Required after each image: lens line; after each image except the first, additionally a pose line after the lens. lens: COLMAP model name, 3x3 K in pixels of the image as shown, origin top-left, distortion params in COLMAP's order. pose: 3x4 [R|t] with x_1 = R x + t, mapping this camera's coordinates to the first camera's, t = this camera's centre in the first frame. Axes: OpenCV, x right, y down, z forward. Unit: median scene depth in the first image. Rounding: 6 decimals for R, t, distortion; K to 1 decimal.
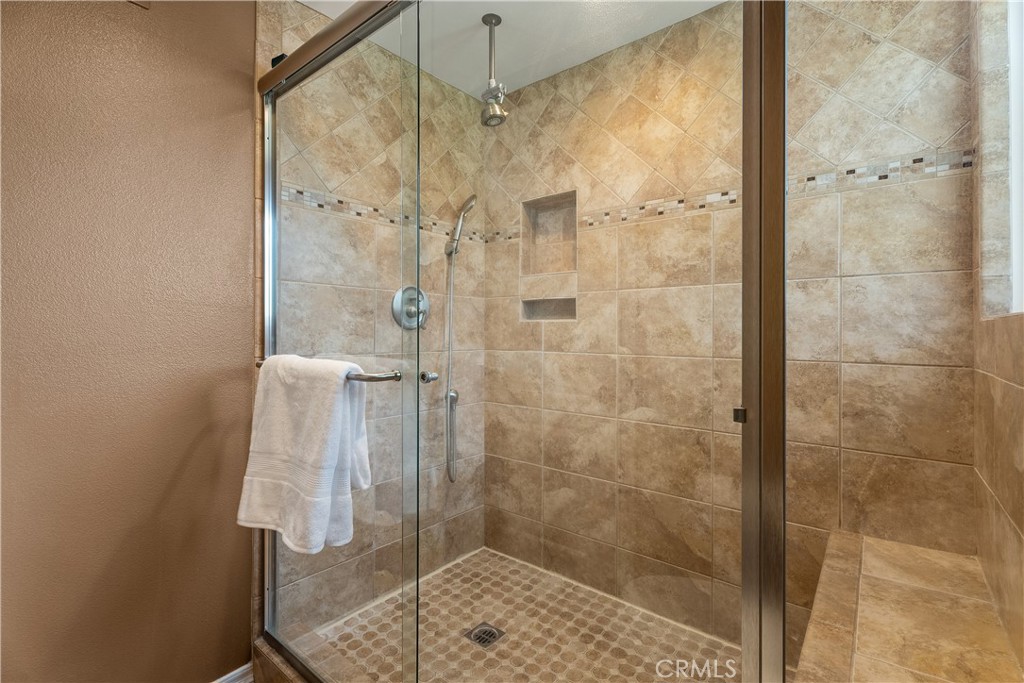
lens RADIAL K [[462.6, 0, 512.3], [0, 462.6, 328.2], [0, 0, 1]] dist [-0.000100, 0.000068]
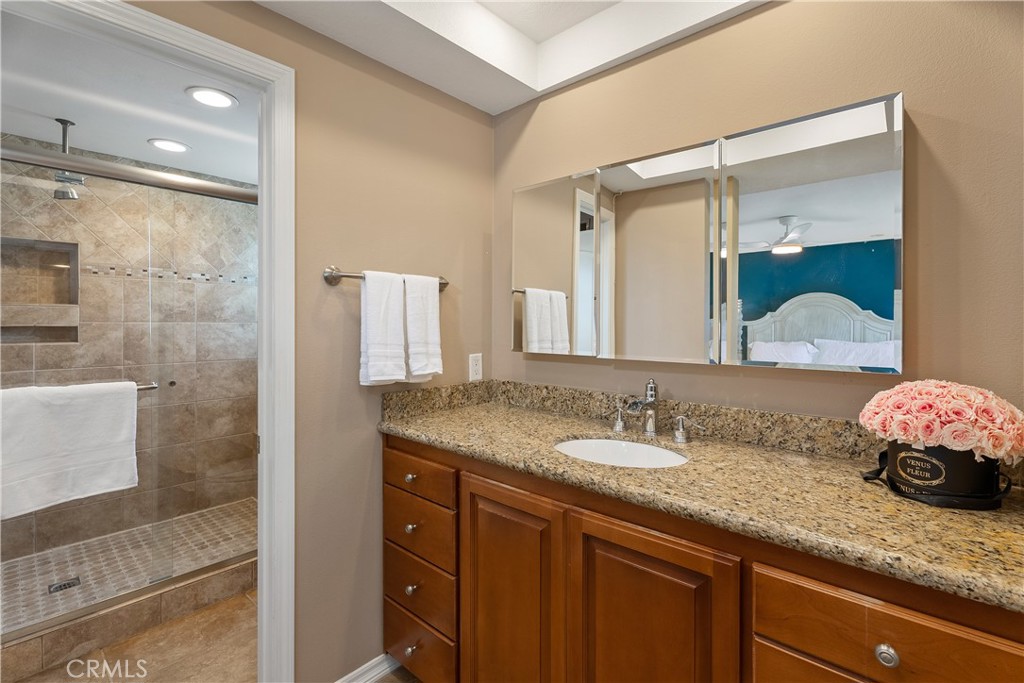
lens RADIAL K [[462.6, 0, 512.3], [0, 462.6, 328.2], [0, 0, 1]] dist [-0.000100, 0.000068]
pose [[0.046714, -0.011039, 0.998847, -1.251989], [-0.004916, 0.999924, 0.011281, -0.090878], [-0.998896, -0.005437, 0.046656, -0.322558]]
